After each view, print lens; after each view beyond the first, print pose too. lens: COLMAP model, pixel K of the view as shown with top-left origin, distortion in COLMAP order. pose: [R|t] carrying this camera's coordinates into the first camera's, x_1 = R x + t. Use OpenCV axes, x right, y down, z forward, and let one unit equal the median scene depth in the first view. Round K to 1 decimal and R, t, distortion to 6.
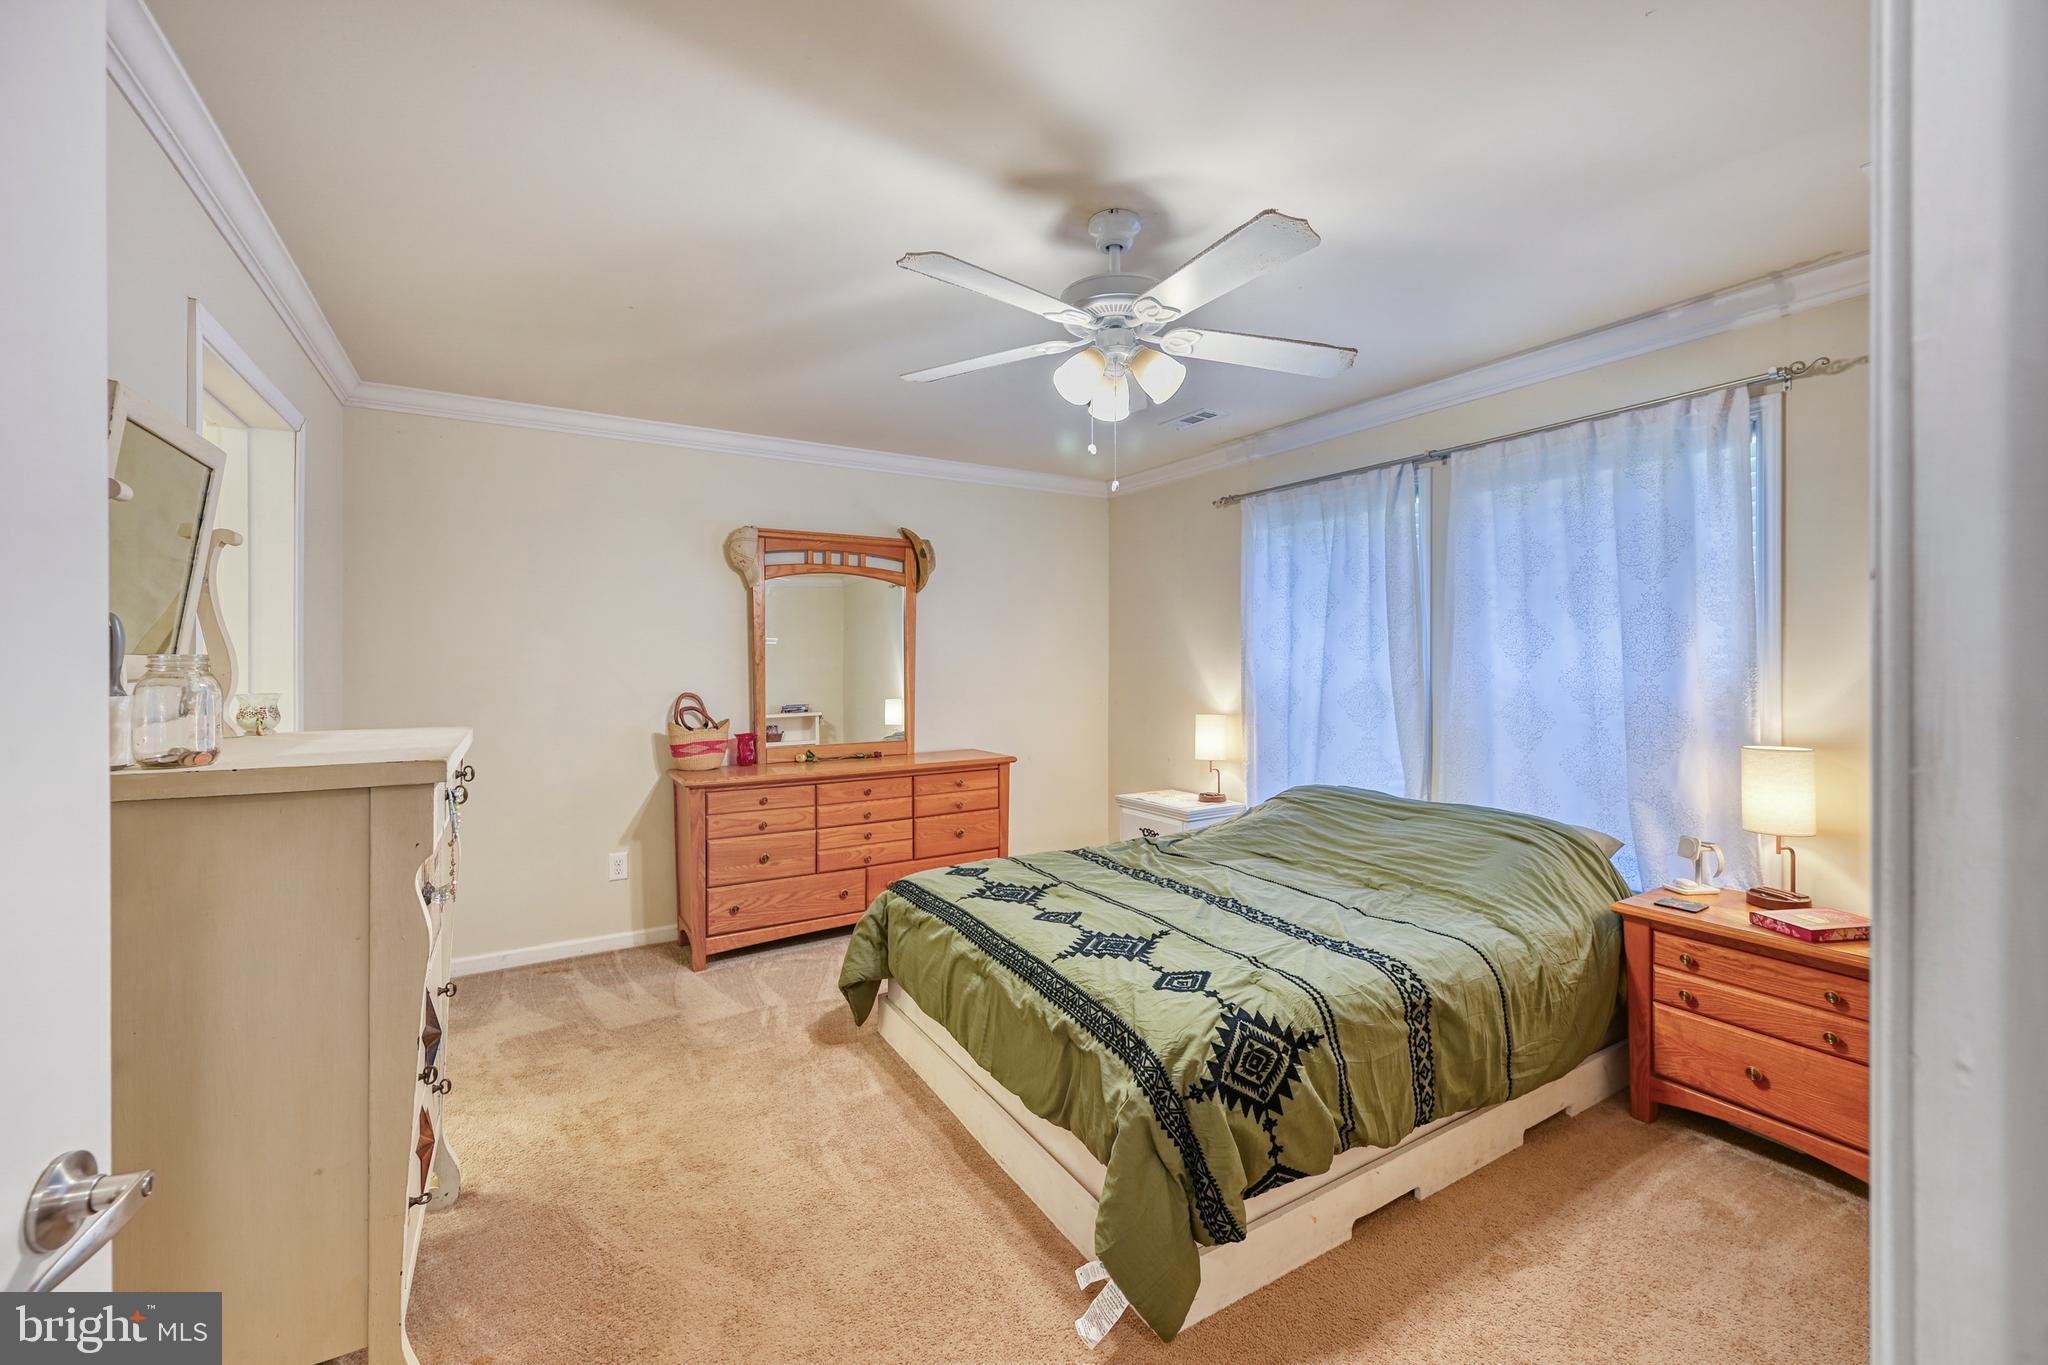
lens RADIAL K [[833.1, 0, 1035.6], [0, 833.1, 655.2], [0, 0, 1]] dist [-0.002279, -0.000547]
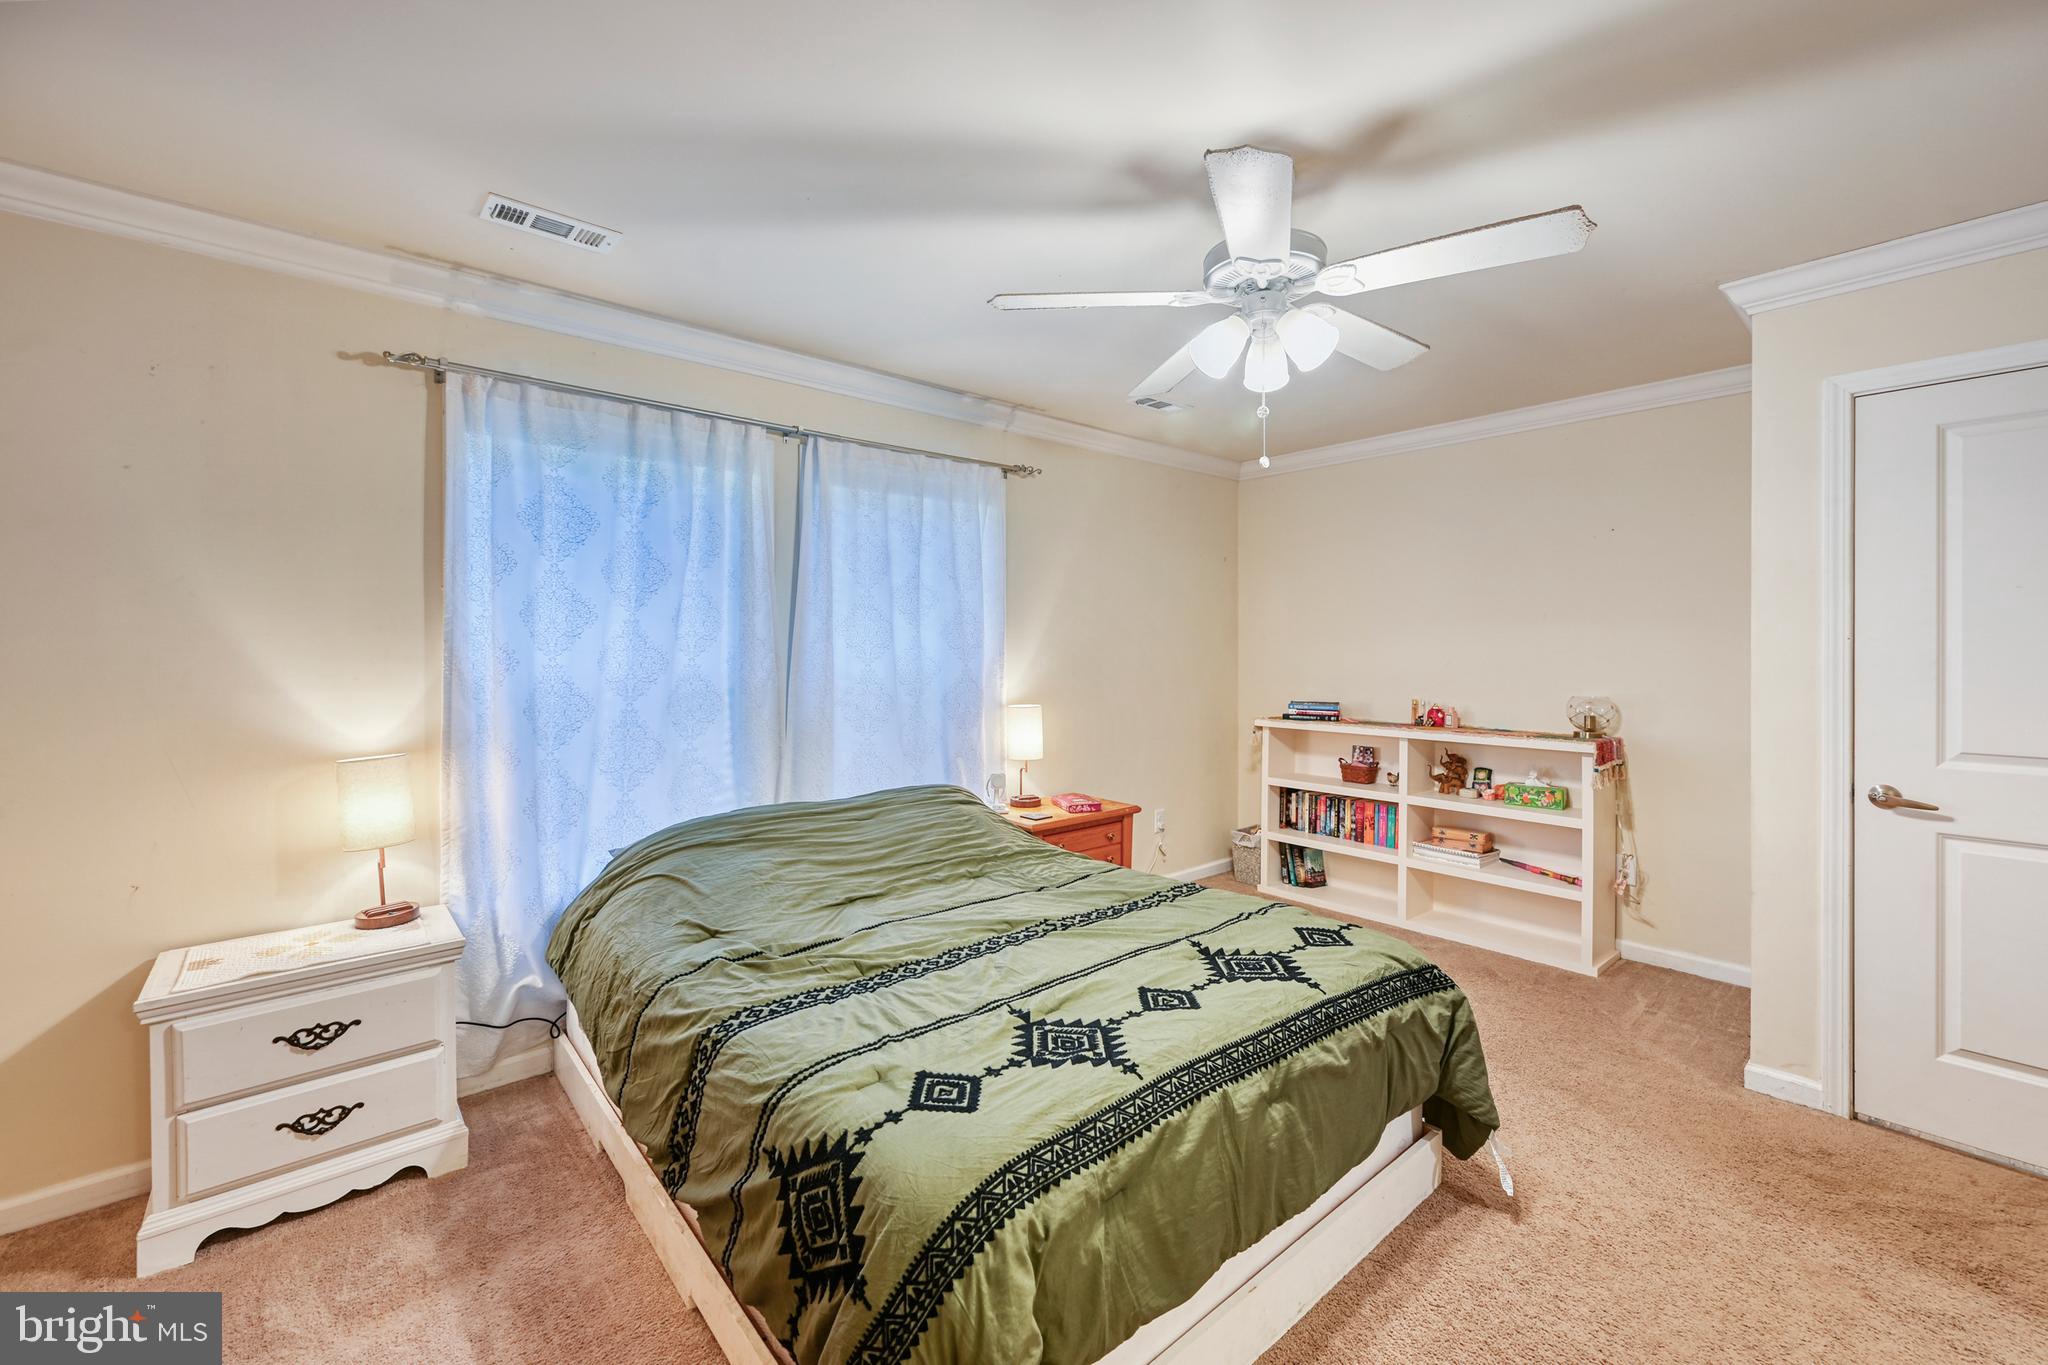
lens RADIAL K [[833.1, 0, 1035.6], [0, 833.1, 655.2], [0, 0, 1]] dist [-0.002279, -0.000547]
pose [[-0.169515, -0.006379, 0.985507, -0.655126], [-0.003725, 0.999976, 0.005832, 0.005333], [-0.985521, -0.002682, -0.169535, 1.198038]]
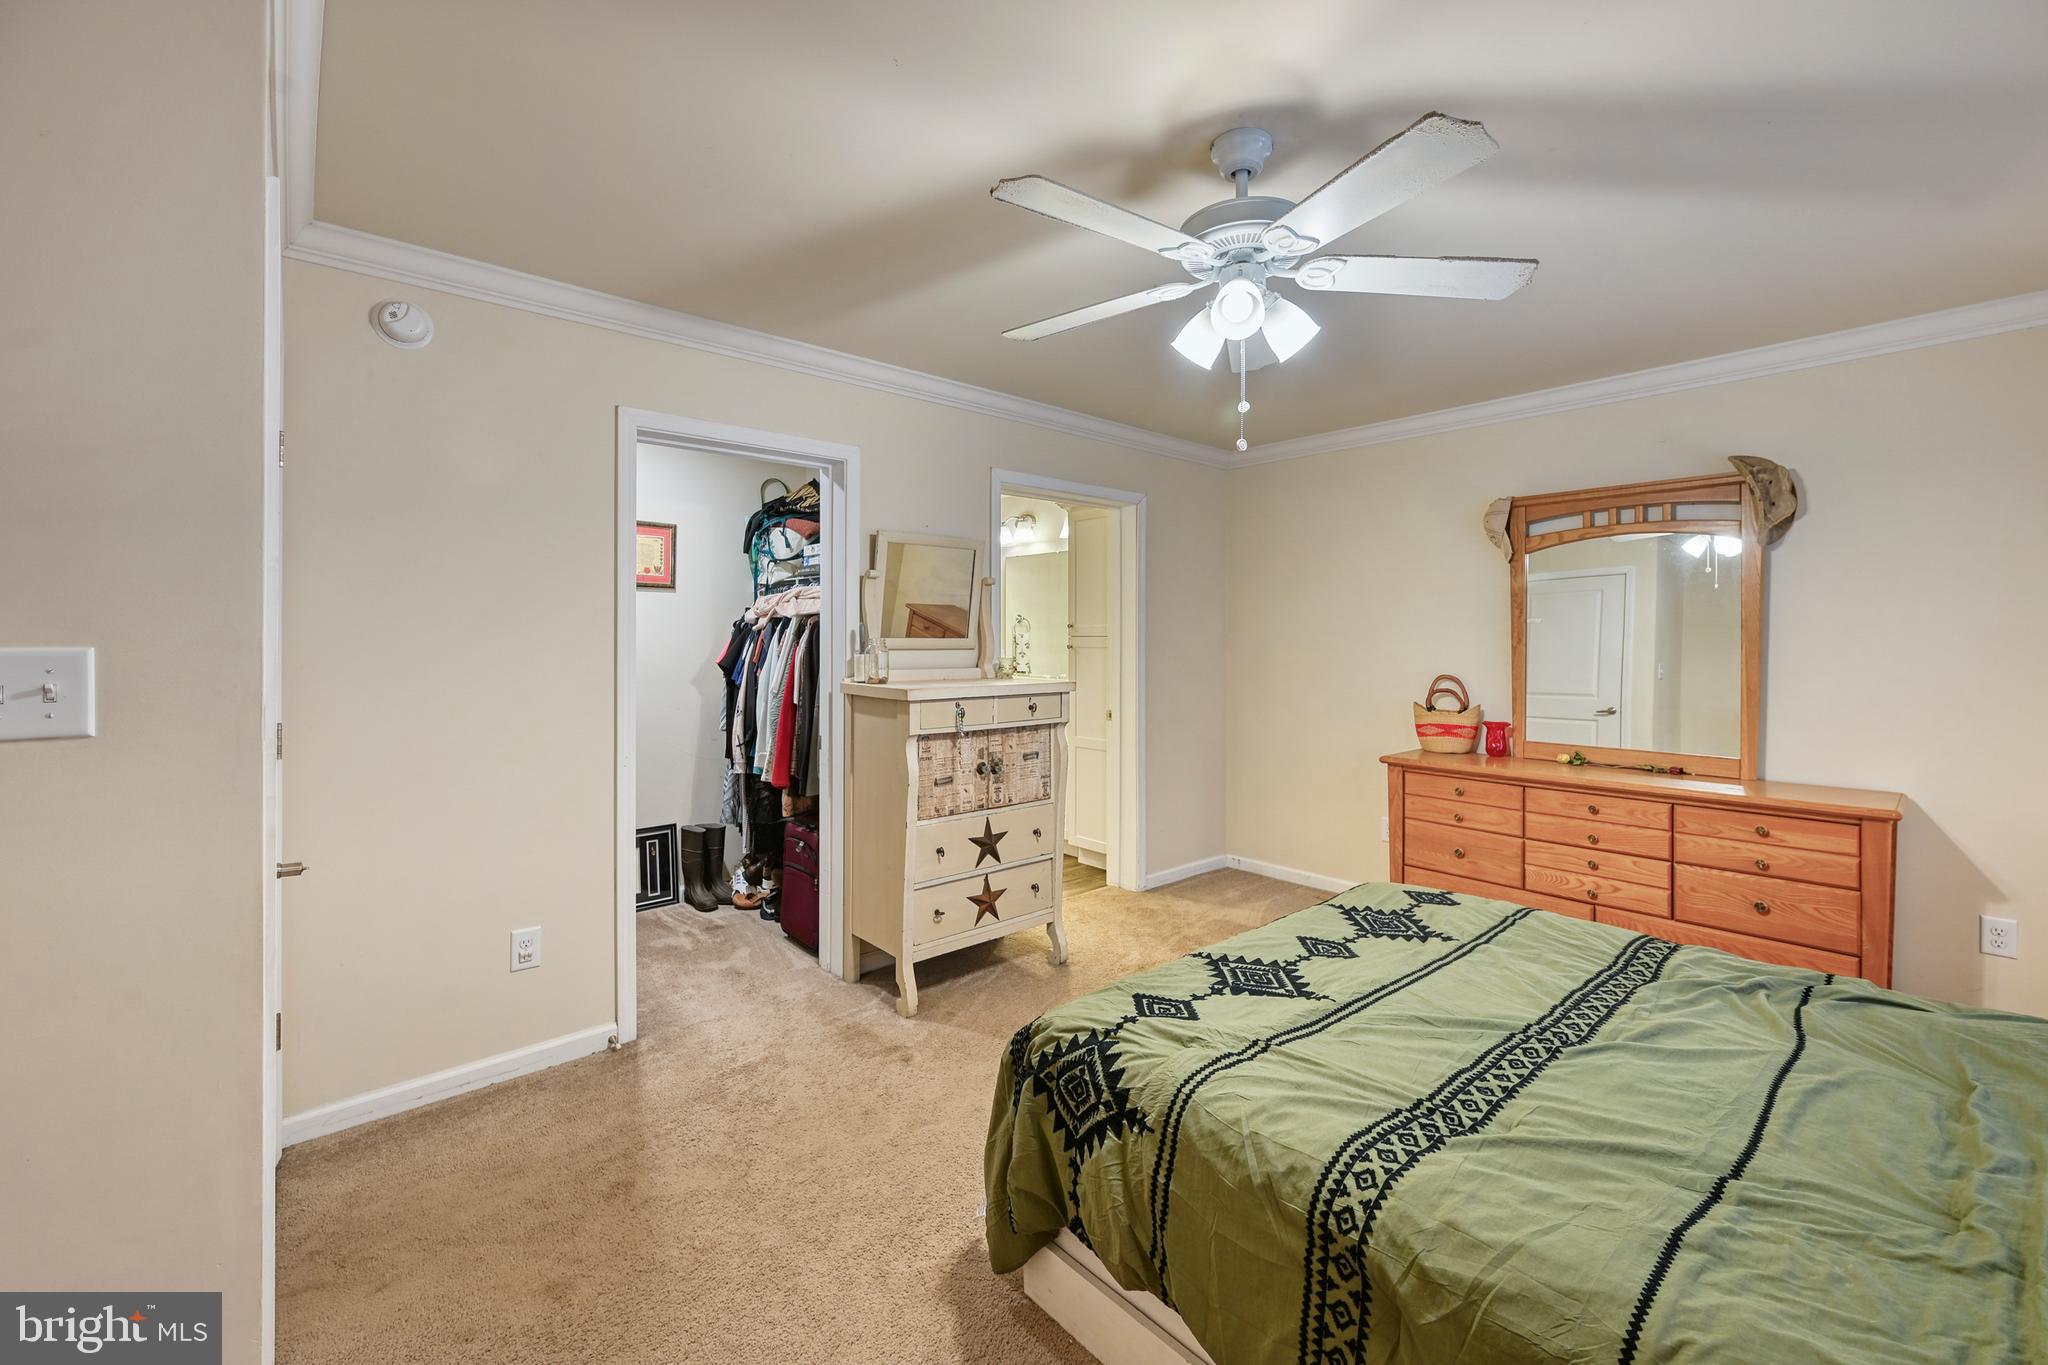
lens RADIAL K [[826.4, 0, 1026.2], [0, 826.4, 639.2], [0, 0, 1]] dist [0.000090, 0.000012]
pose [[0.177305, 0.000745, -0.984156, 0.771312], [0.002672, 0.999996, 0.001238, -0.000774], [0.984152, -0.002849, 0.177302, 0.534506]]
